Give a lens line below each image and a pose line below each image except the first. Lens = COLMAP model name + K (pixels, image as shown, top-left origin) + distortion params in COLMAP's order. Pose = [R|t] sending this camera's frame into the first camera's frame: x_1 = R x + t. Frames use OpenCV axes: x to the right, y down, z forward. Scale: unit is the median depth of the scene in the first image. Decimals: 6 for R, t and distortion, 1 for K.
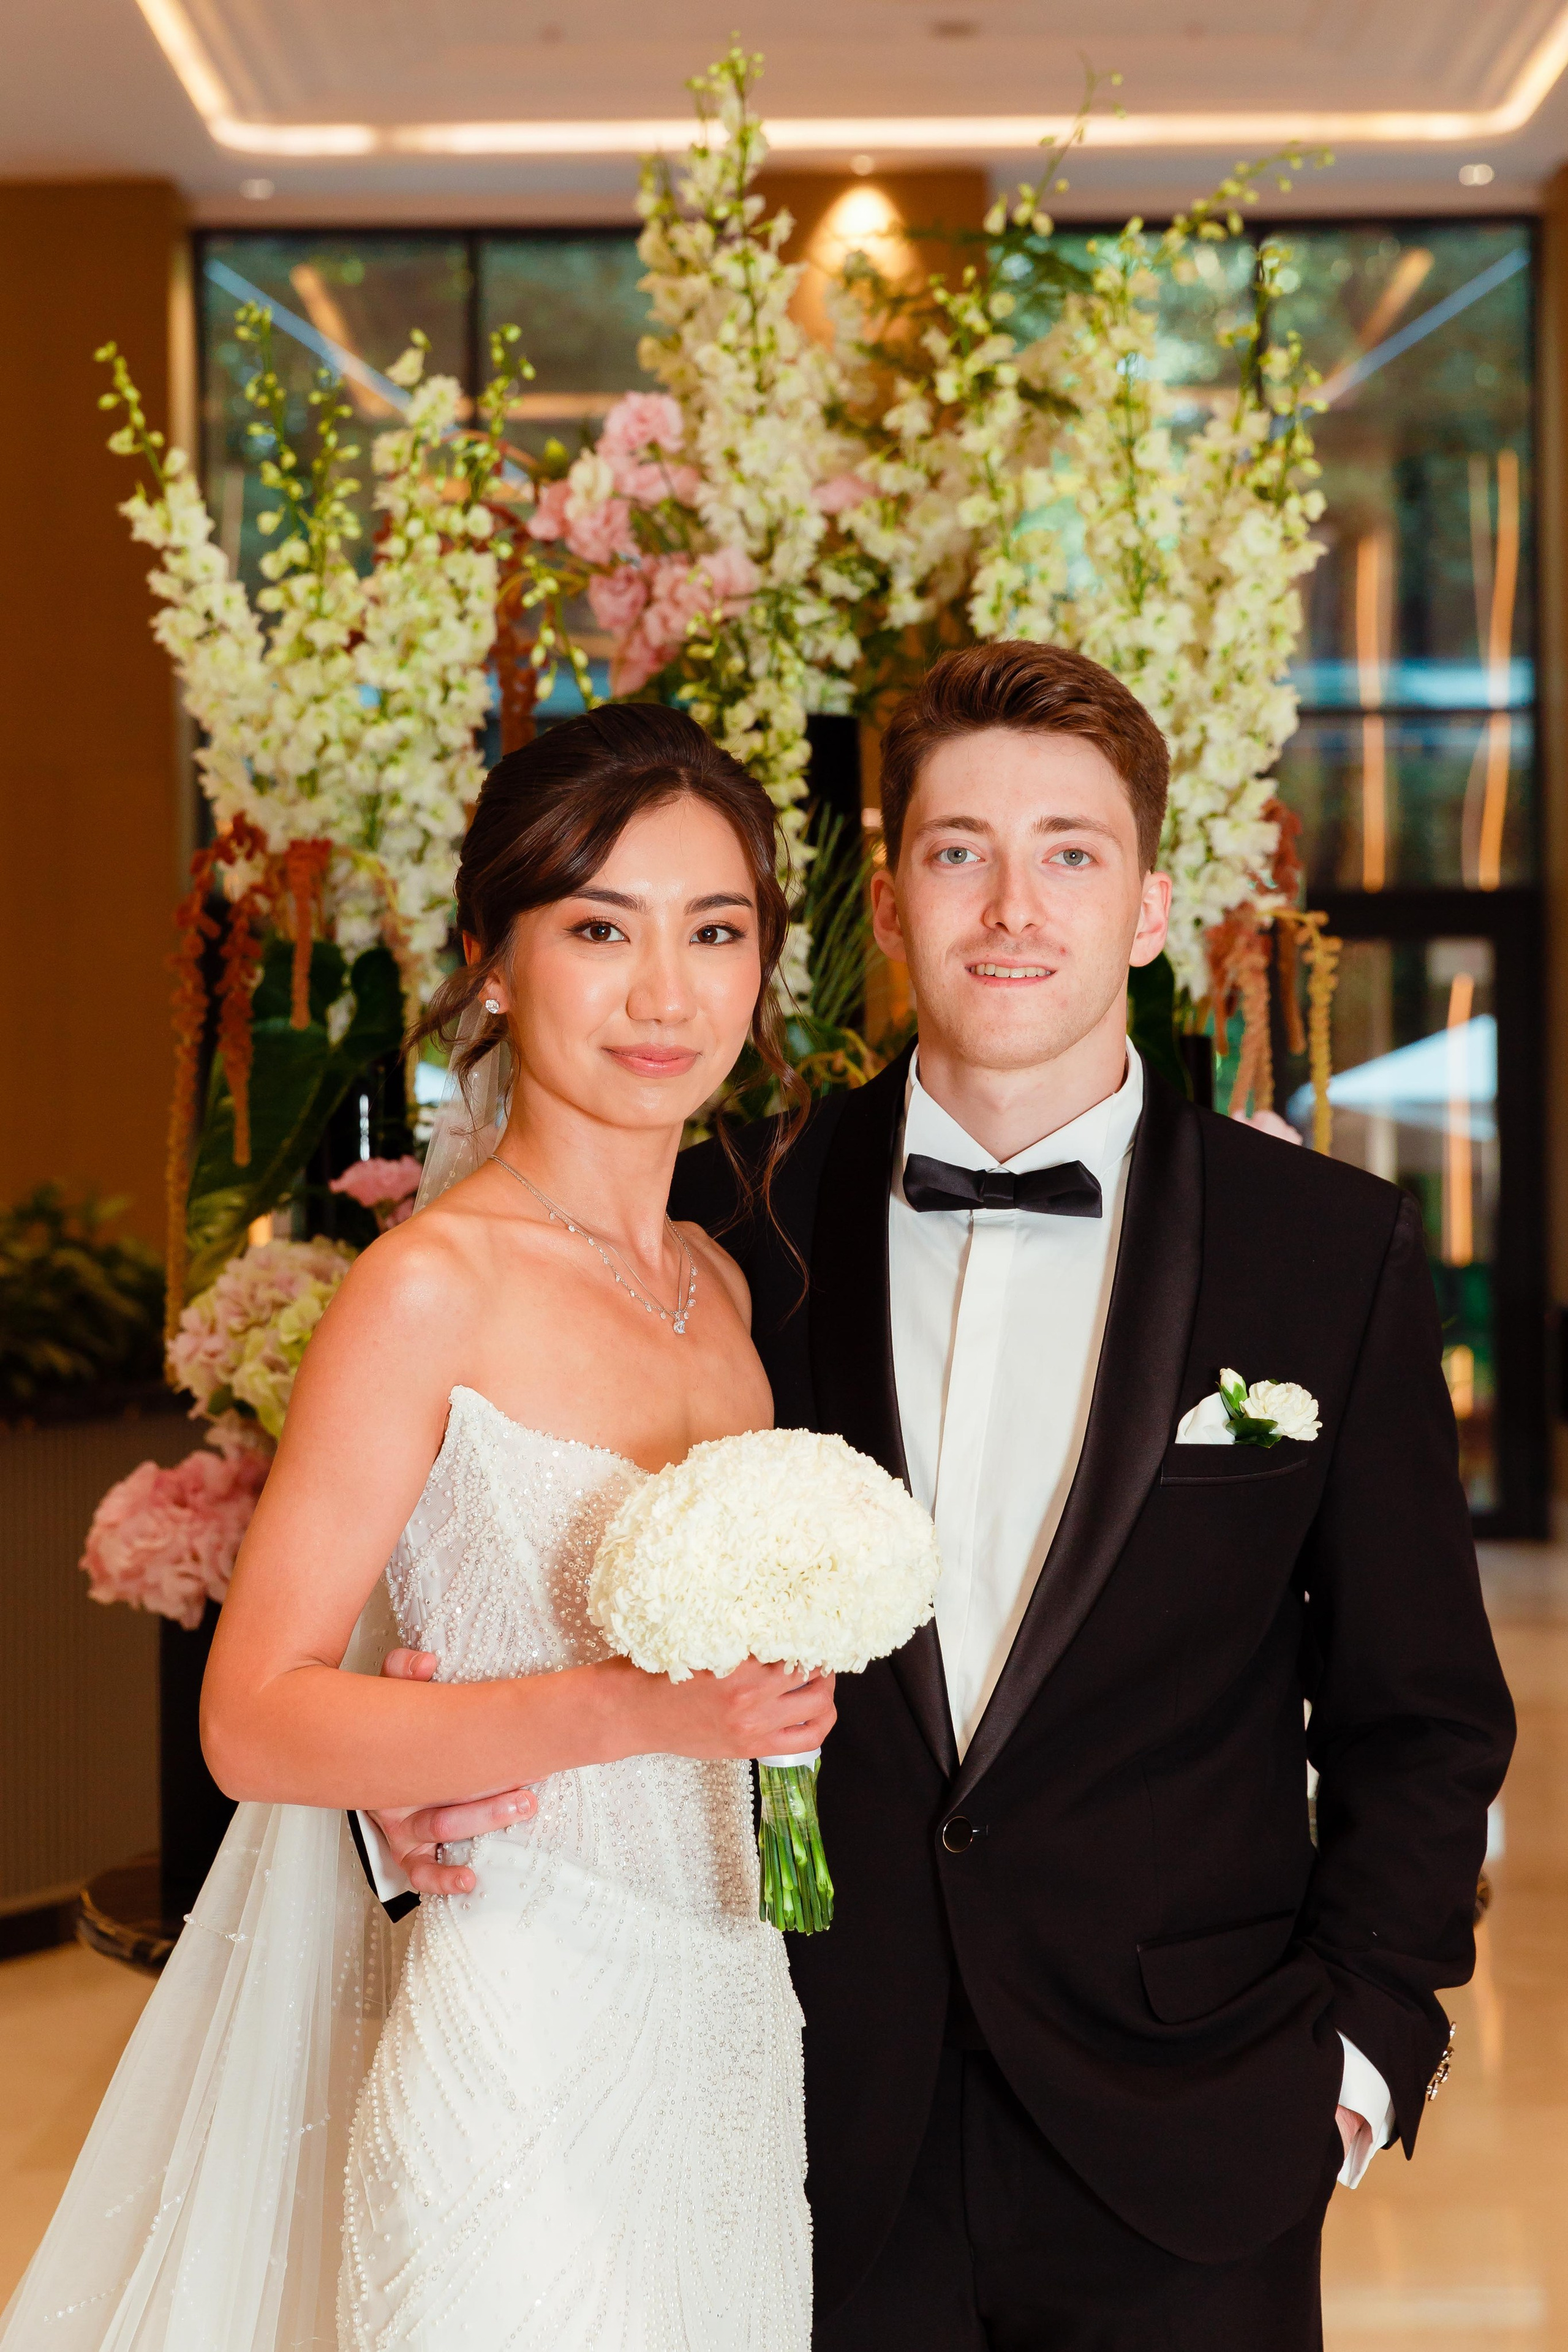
lens RADIAL K [[4588.1, 0, 784.0], [0, 4588.1, 1176.0], [0, 0, 1]] dist [0.017387, 0.291491]
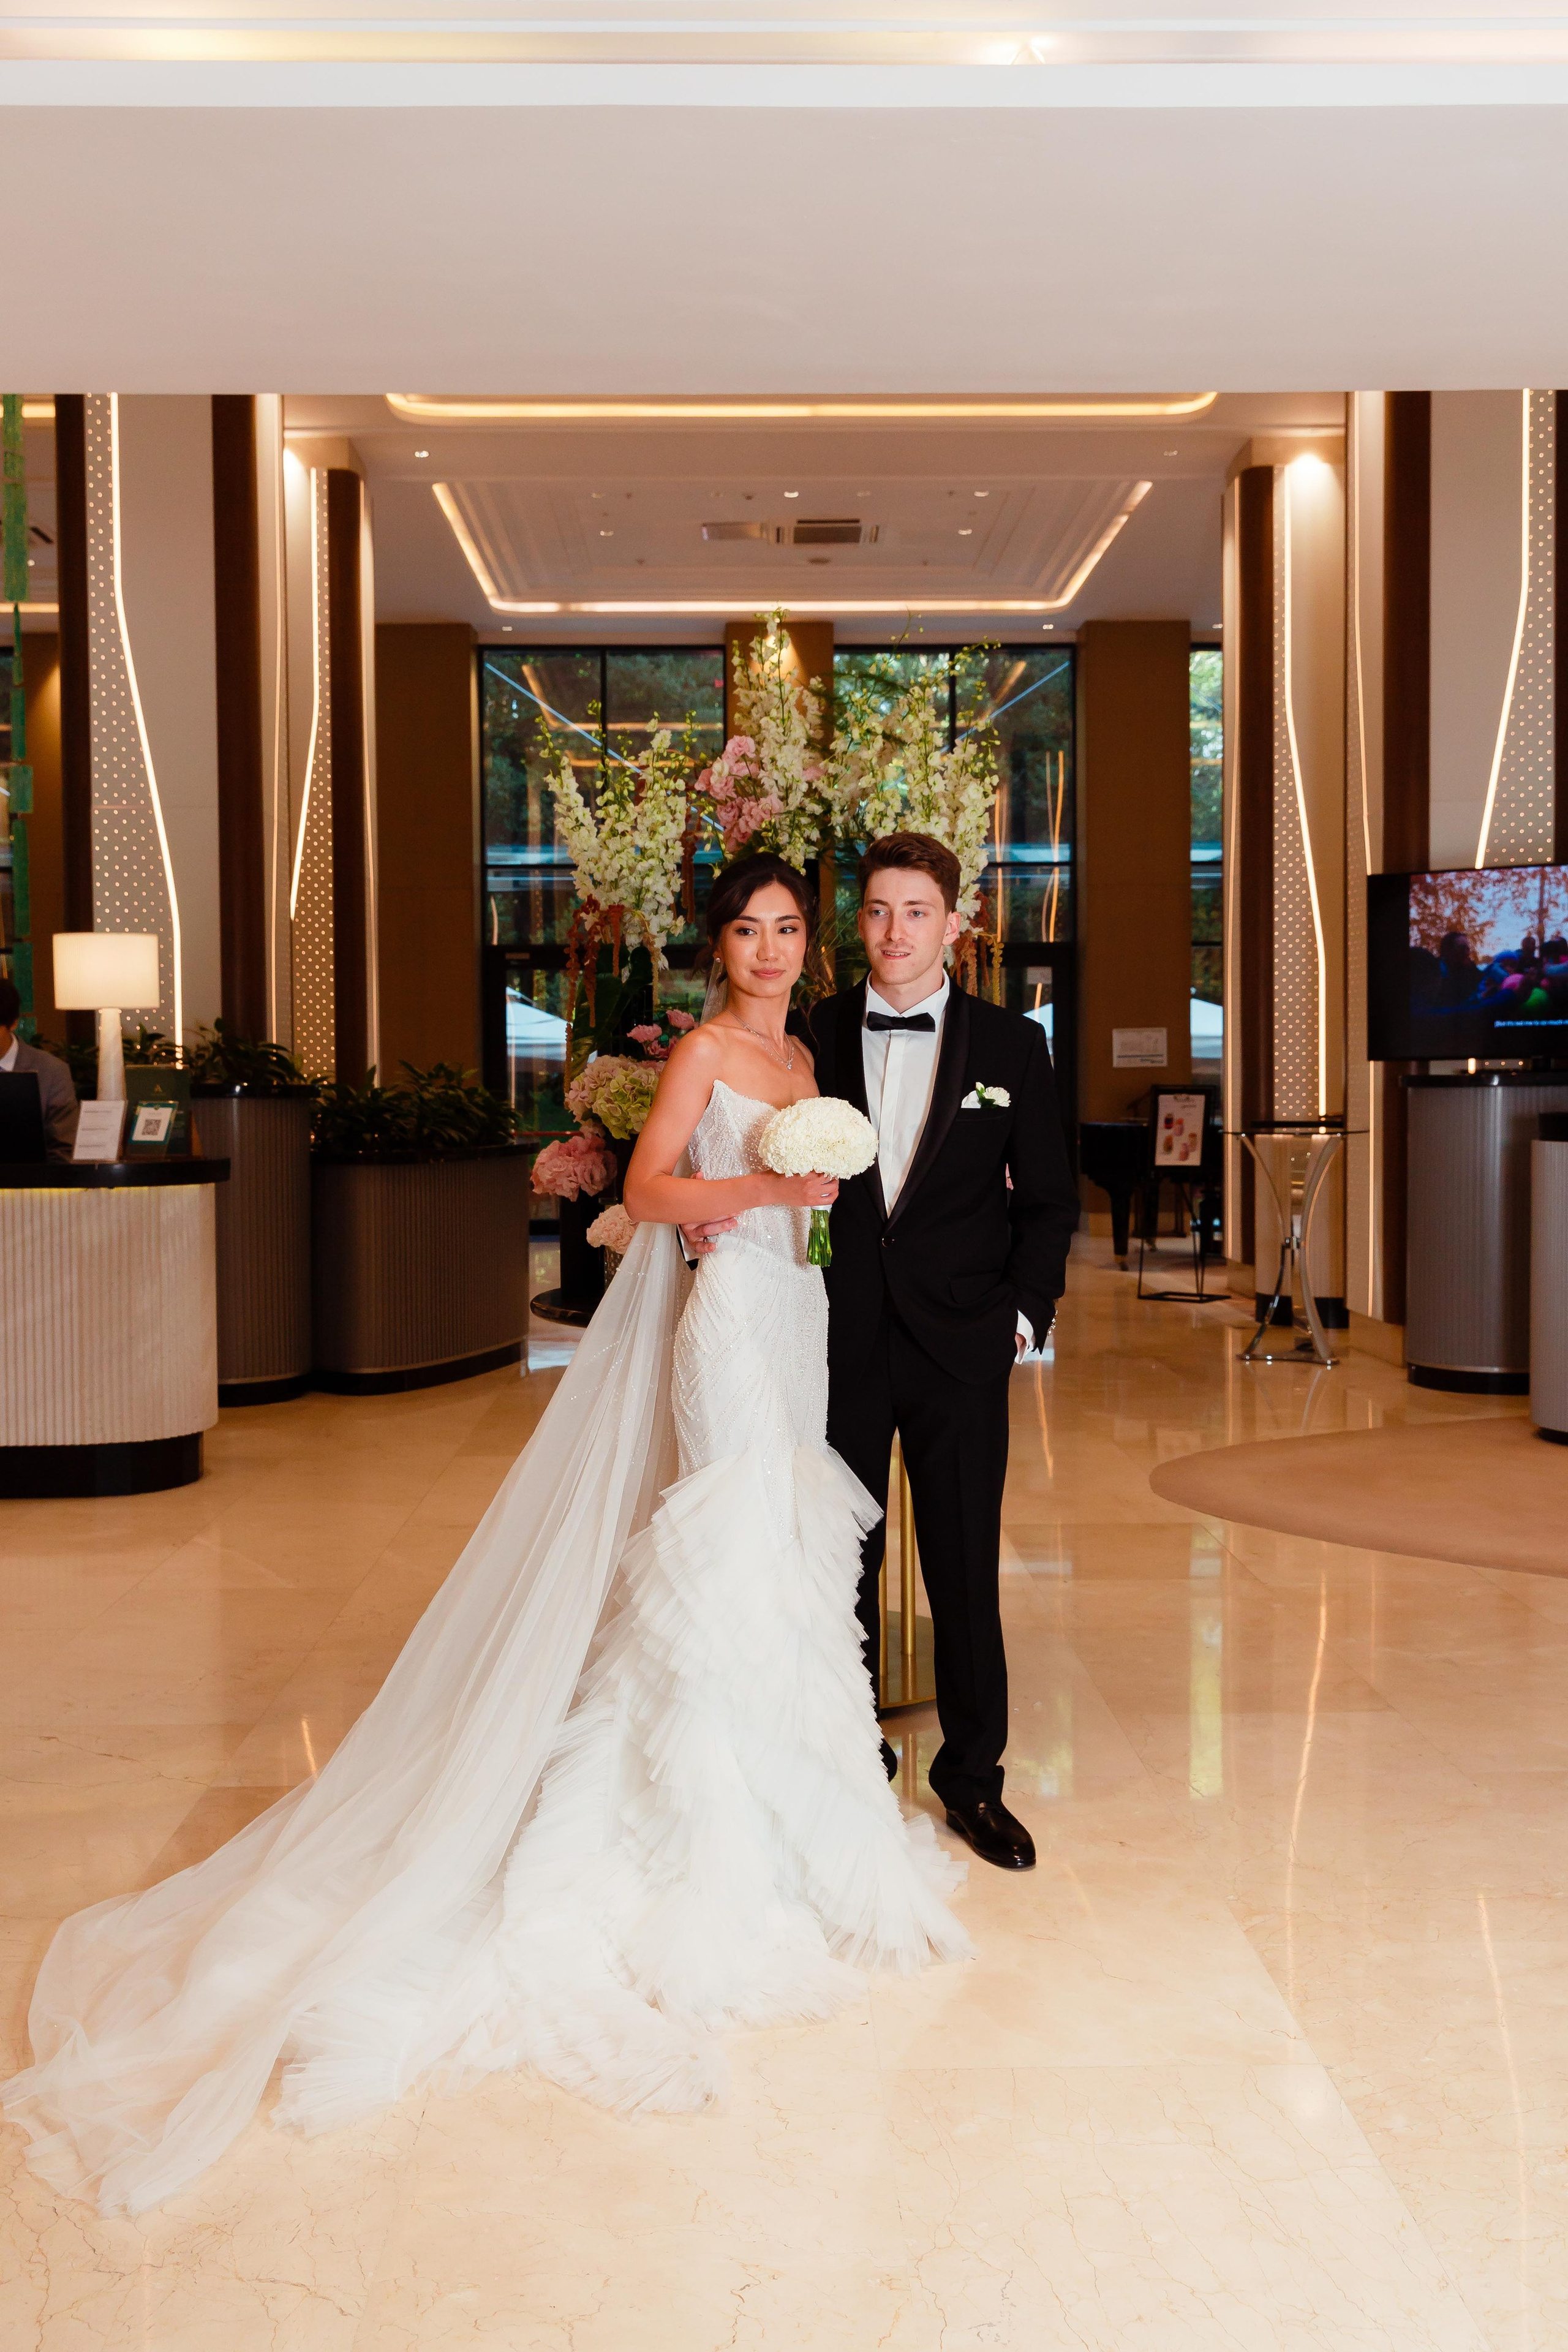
lens RADIAL K [[2071.8, 0, 784.0], [0, 2071.8, 1176.0], [0, 0, 1]] dist [0.006666, -0.000558]
pose [[0.999685, 0.000272, 0.025096, -0.035947], [-0.001477, 0.998844, 0.048043, 0.025111], [-0.025054, -0.048065, 0.998530, -0.203443]]
